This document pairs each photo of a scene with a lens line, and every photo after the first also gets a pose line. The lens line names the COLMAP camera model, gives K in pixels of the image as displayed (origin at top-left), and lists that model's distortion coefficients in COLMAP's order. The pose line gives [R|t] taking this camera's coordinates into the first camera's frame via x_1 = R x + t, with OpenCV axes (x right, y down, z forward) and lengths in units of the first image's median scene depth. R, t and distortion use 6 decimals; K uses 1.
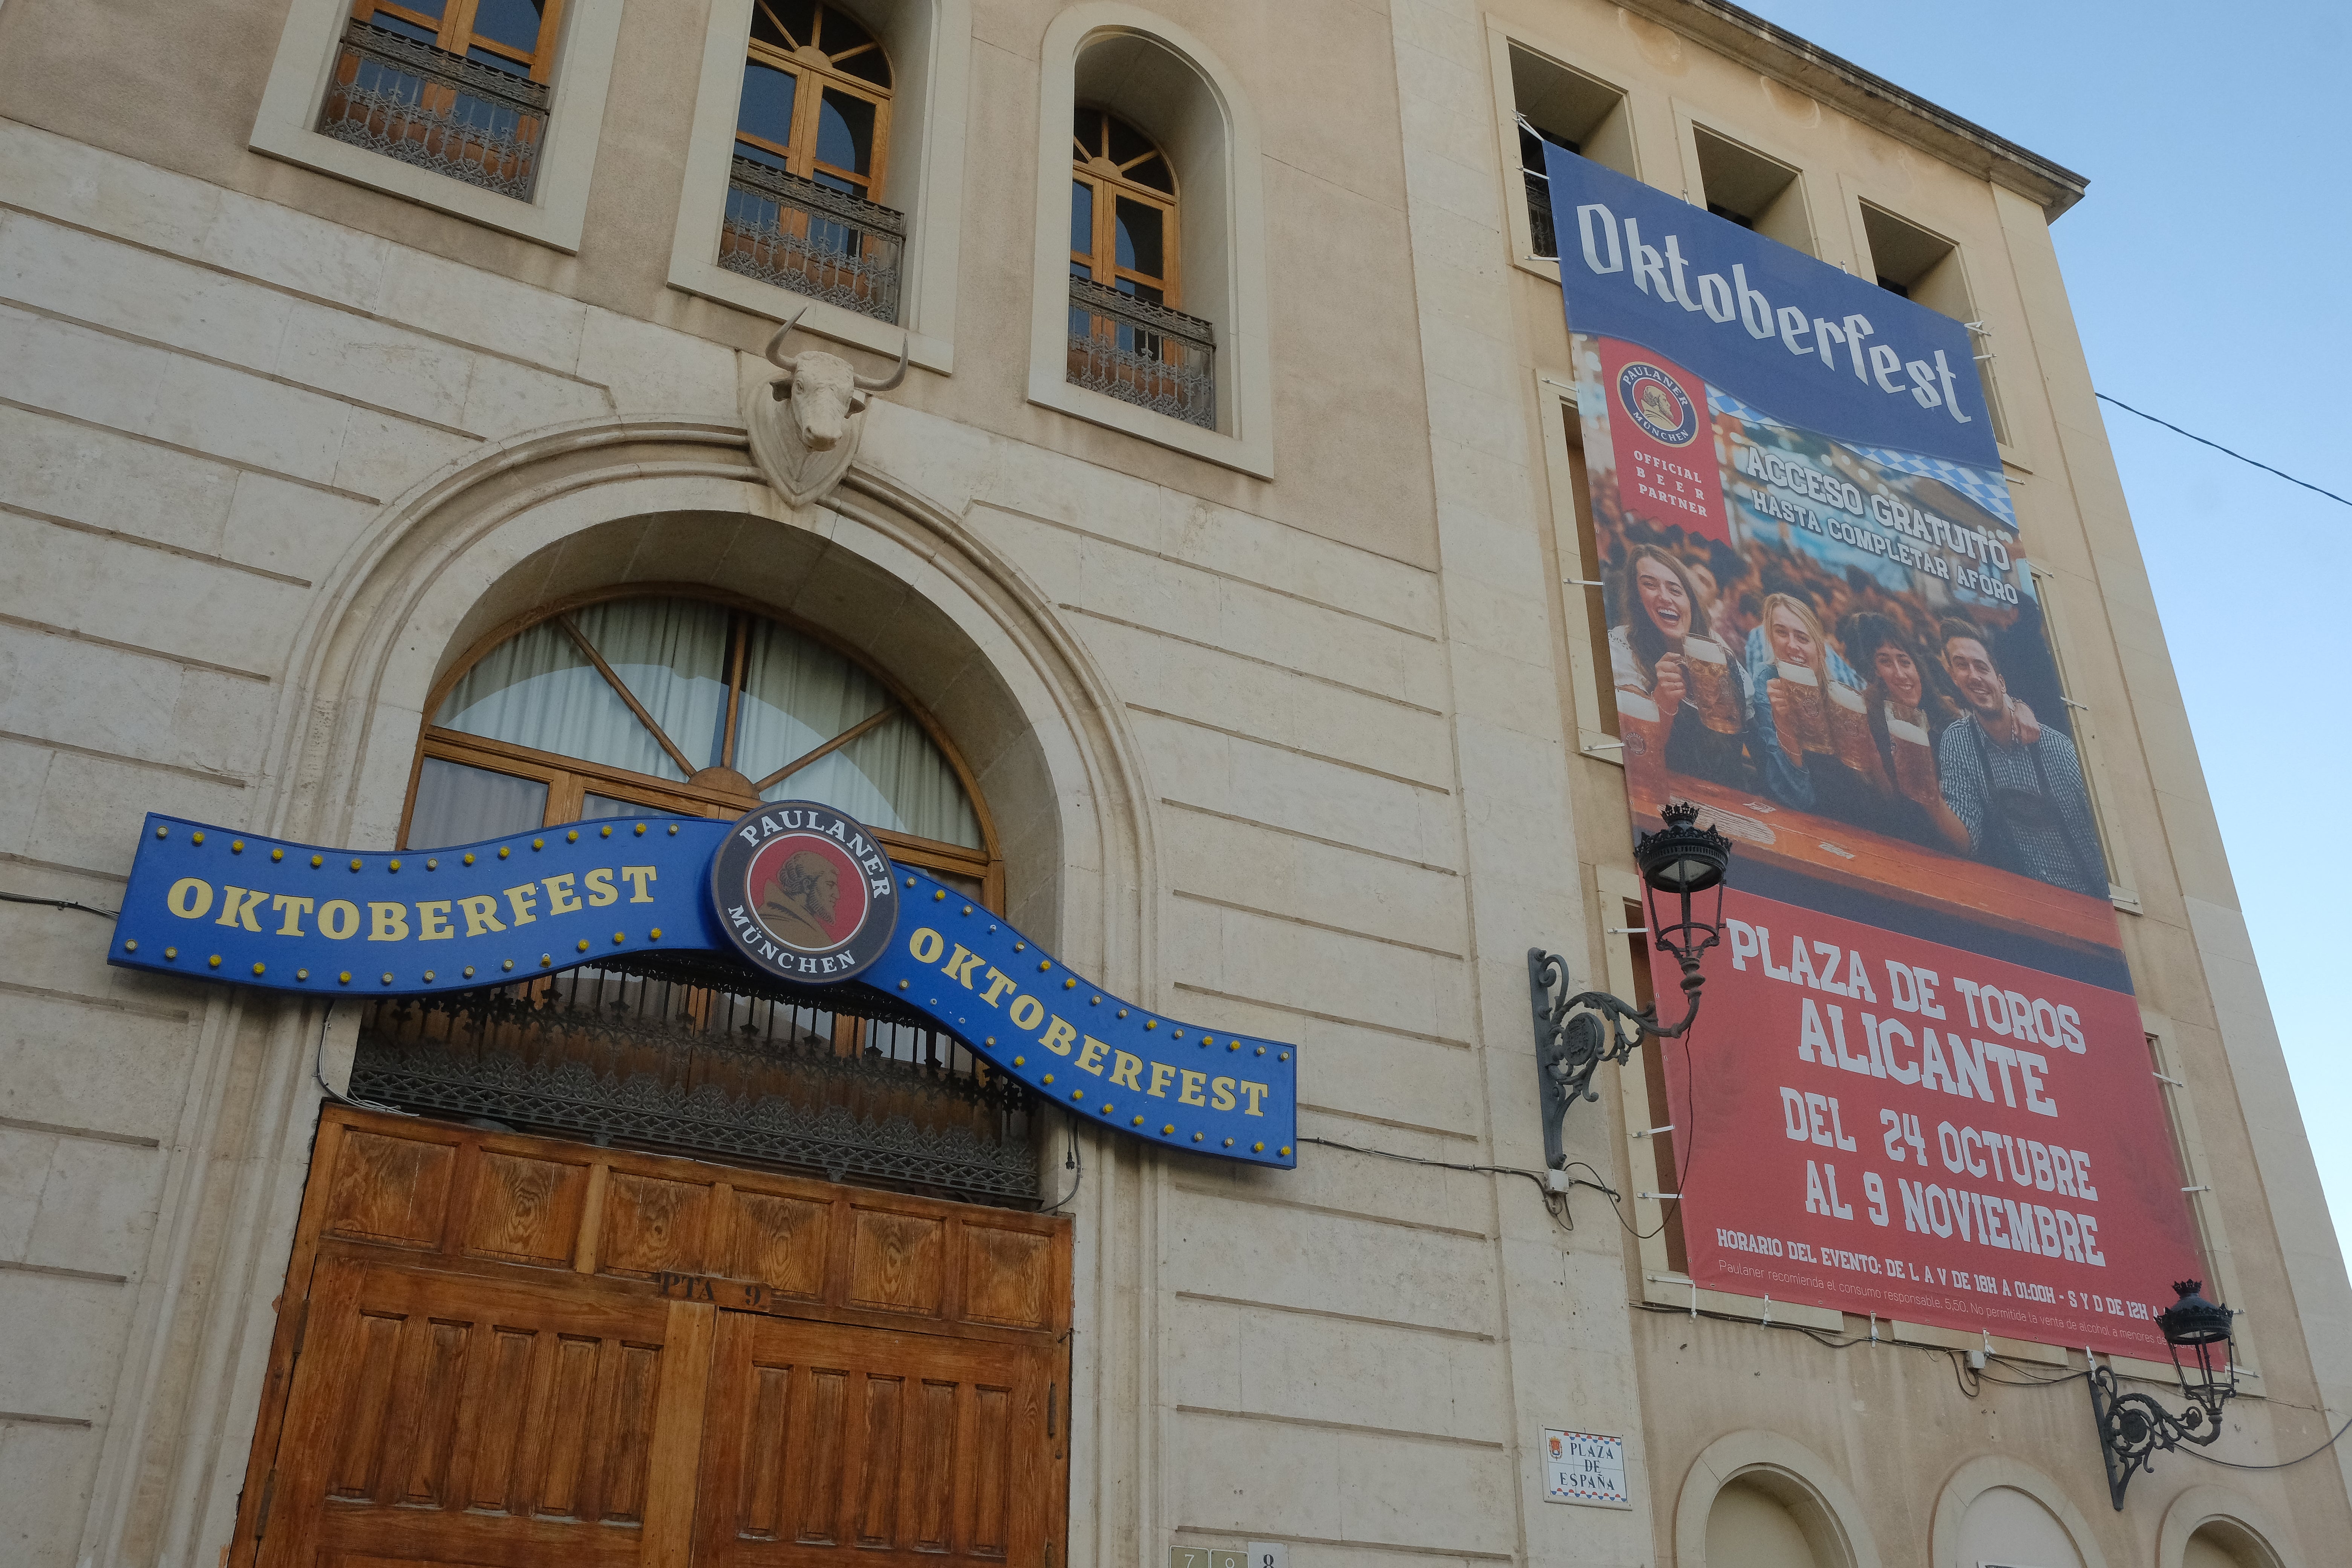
lens RADIAL K [[2074.4, 0, 1176.0], [0, 2074.4, 784.0], [0, 0, 1]] dist [-0.044514, 0.066501]
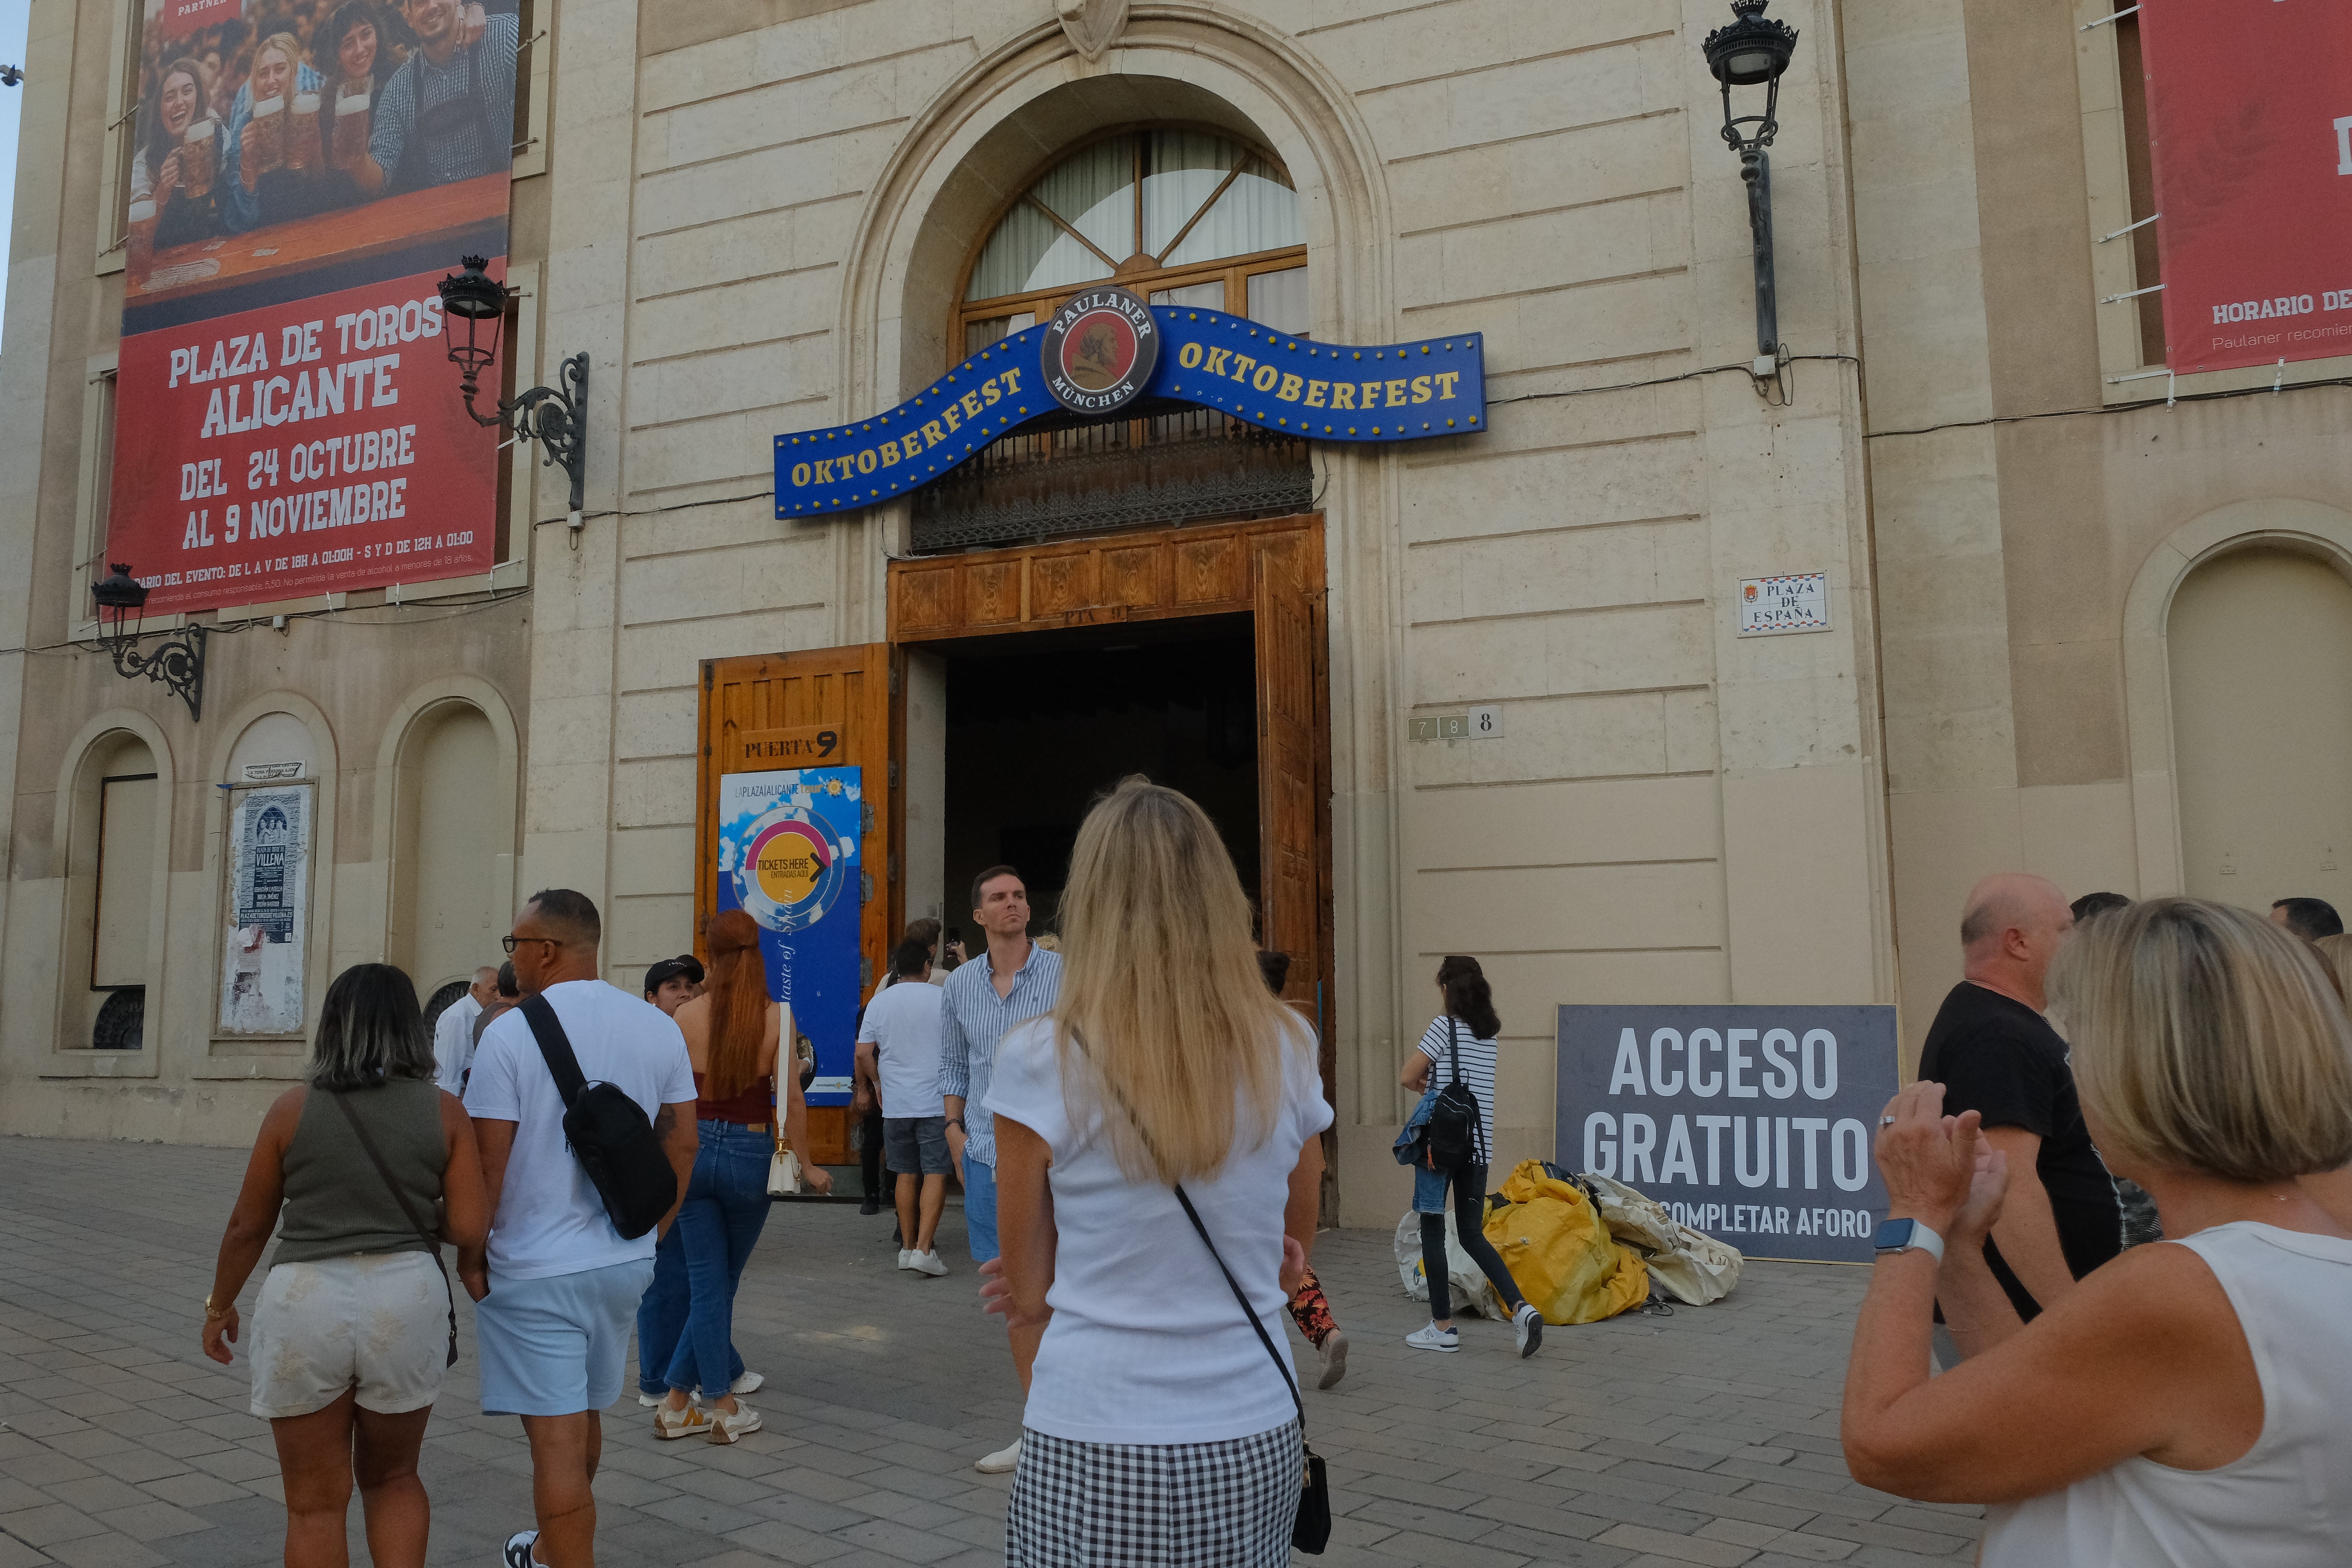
lens RADIAL K [[1753.0, 0, 1176.0], [0, 1753.0, 784.0], [0, 0, 1]] dist [-0.026698, 0.006866]
pose [[0.651965, -0.091788, -0.752673, 0.772130], [0.378566, 0.899482, 0.218223, 0.076964], [0.656985, -0.427210, 0.621178, 0.105434]]
